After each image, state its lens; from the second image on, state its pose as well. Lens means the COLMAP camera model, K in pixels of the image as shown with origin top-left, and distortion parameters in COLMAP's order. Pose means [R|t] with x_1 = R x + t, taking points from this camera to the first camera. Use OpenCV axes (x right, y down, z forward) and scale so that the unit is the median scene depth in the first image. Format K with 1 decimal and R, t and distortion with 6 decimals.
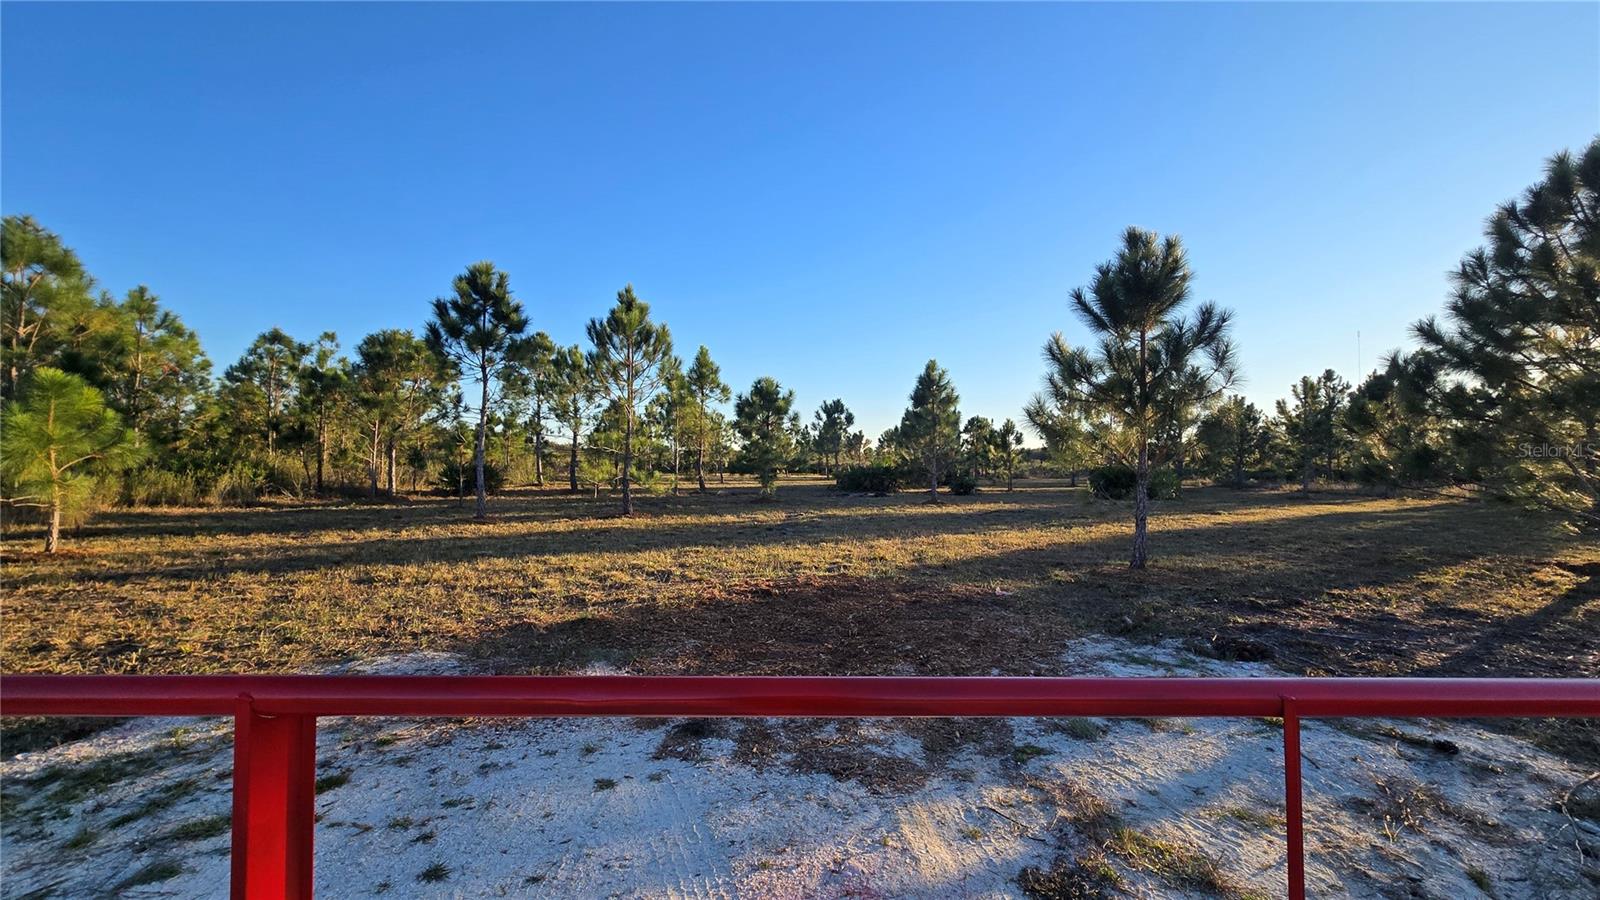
lens RADIAL K [[667.7, 0, 791.5], [0, 667.7, 442.6], [0, 0, 1]] dist [0.000568, 0.000473]
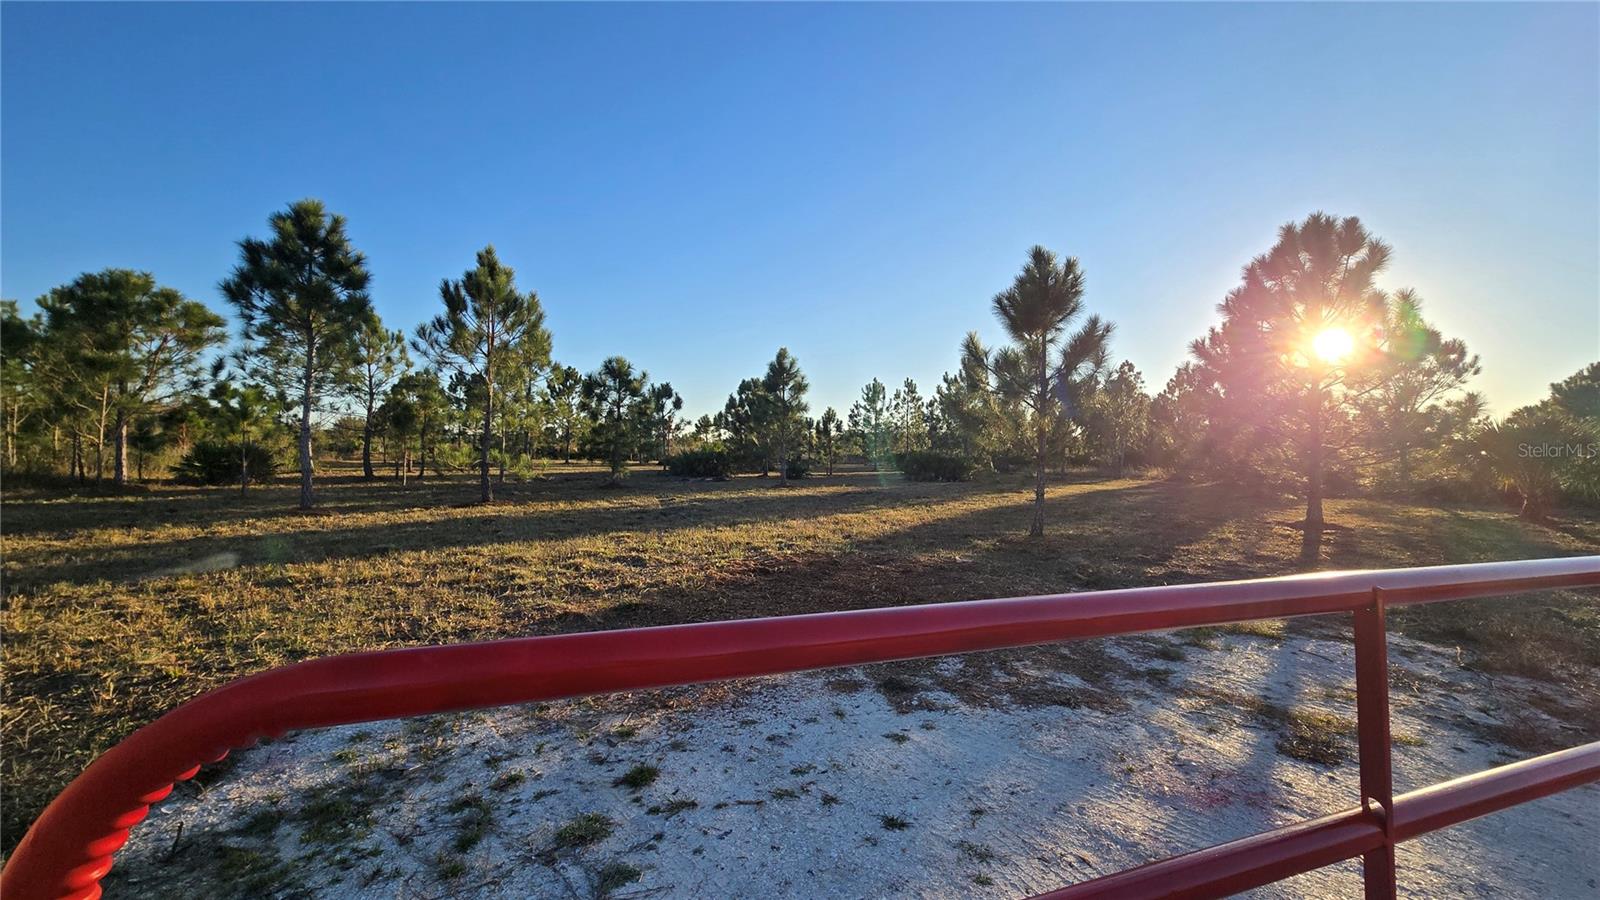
lens RADIAL K [[672.1, 0, 800.0], [0, 672.1, 443.1], [0, 0, 1]] dist [-0.000062, 0.000220]
pose [[0.945030, 0.009724, 0.326838, -0.214590], [-0.016509, 0.999702, 0.017993, 0.007249], [-0.326565, -0.022399, 0.944909, 0.014010]]
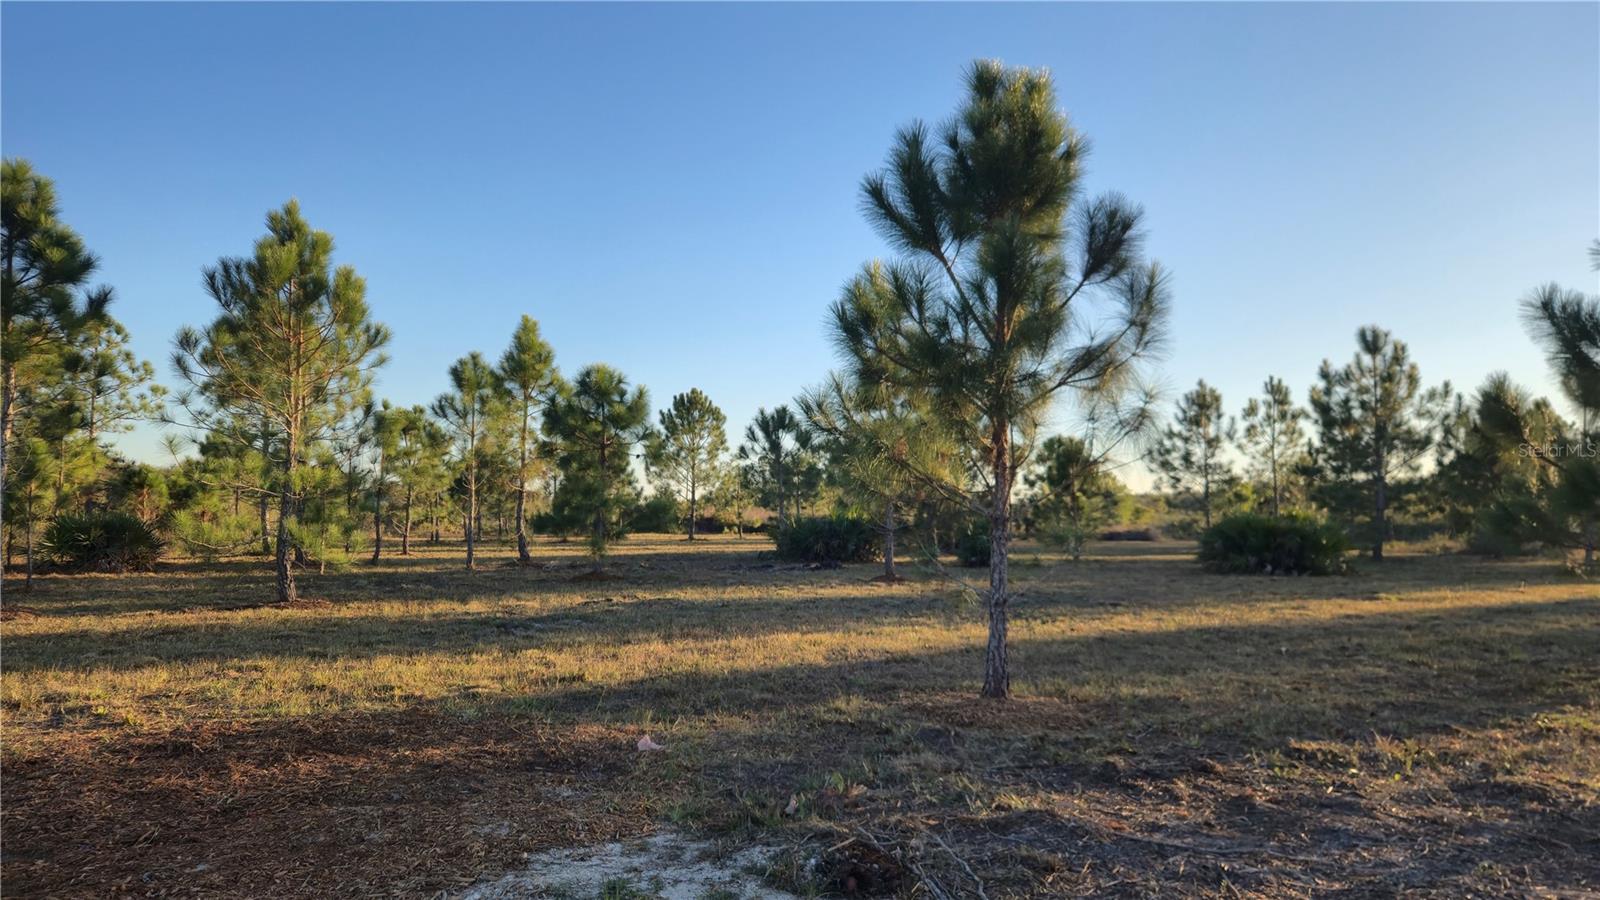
lens RADIAL K [[1094.0, 0, 789.6], [0, 1094.0, 442.7], [0, 0, 1]] dist [0.092882, -0.083113]
pose [[0.999795, -0.006470, -0.019211, 0.301797], [0.005727, 0.999244, -0.038461, 0.016153], [0.019445, 0.038344, 0.999075, 0.090834]]
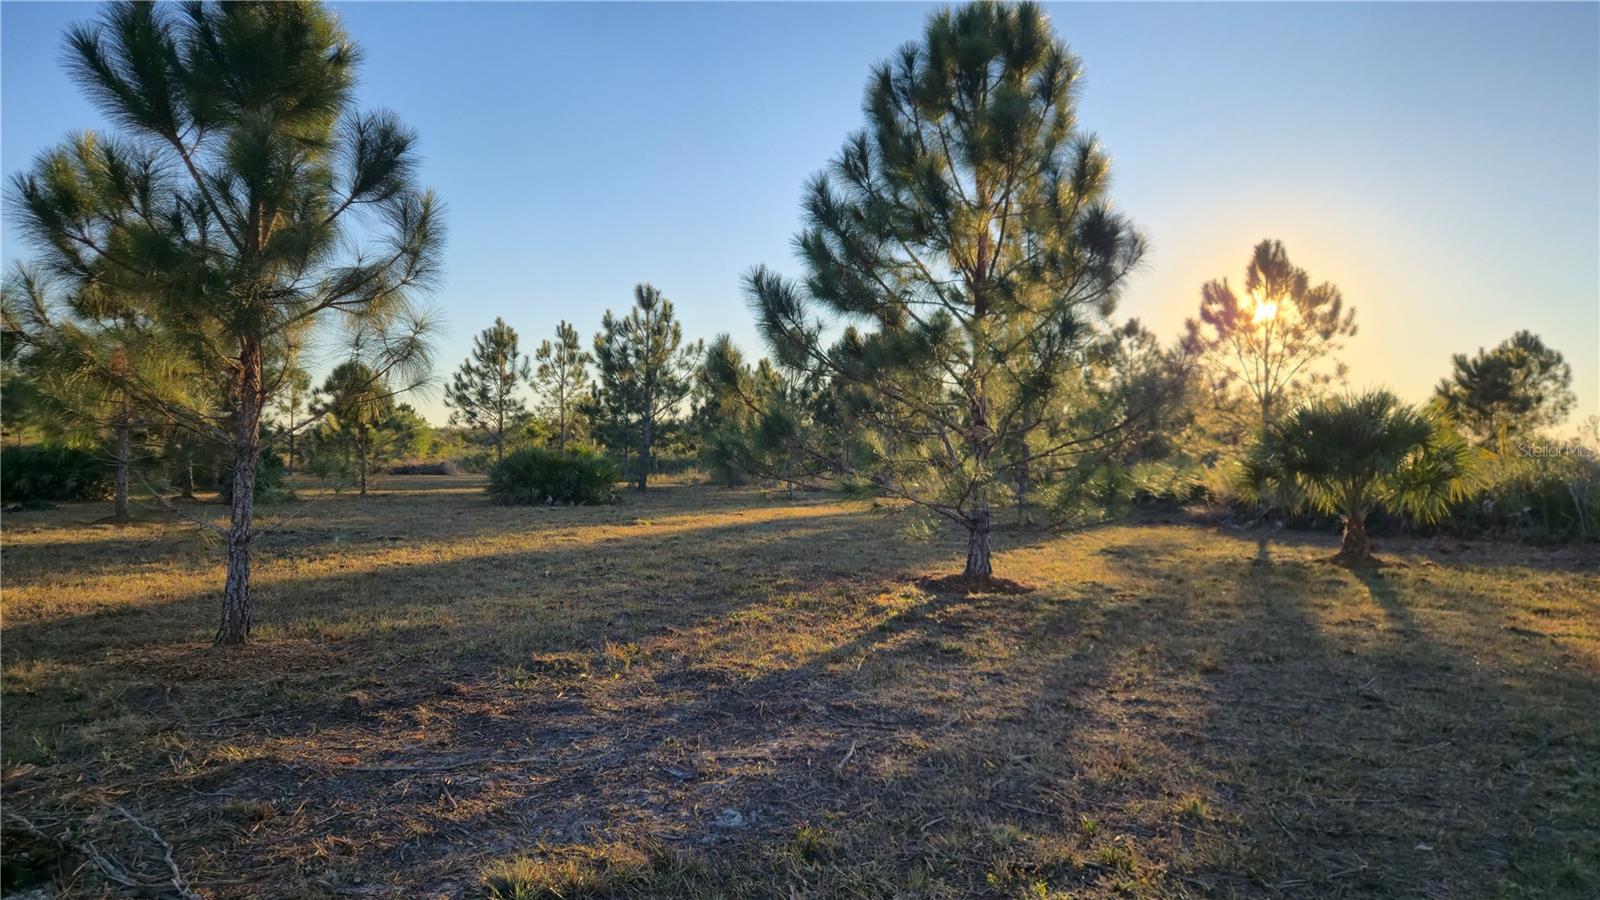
lens RADIAL K [[1092.1, 0, 819.3], [0, 1092.1, 430.6], [0, 0, 1]] dist [0.089621, -0.076493]
pose [[0.814043, 0.020486, 0.580443, 0.316377], [-0.027144, 0.999628, 0.002787, 0.017474], [-0.580169, -0.018024, 0.814296, 0.084698]]
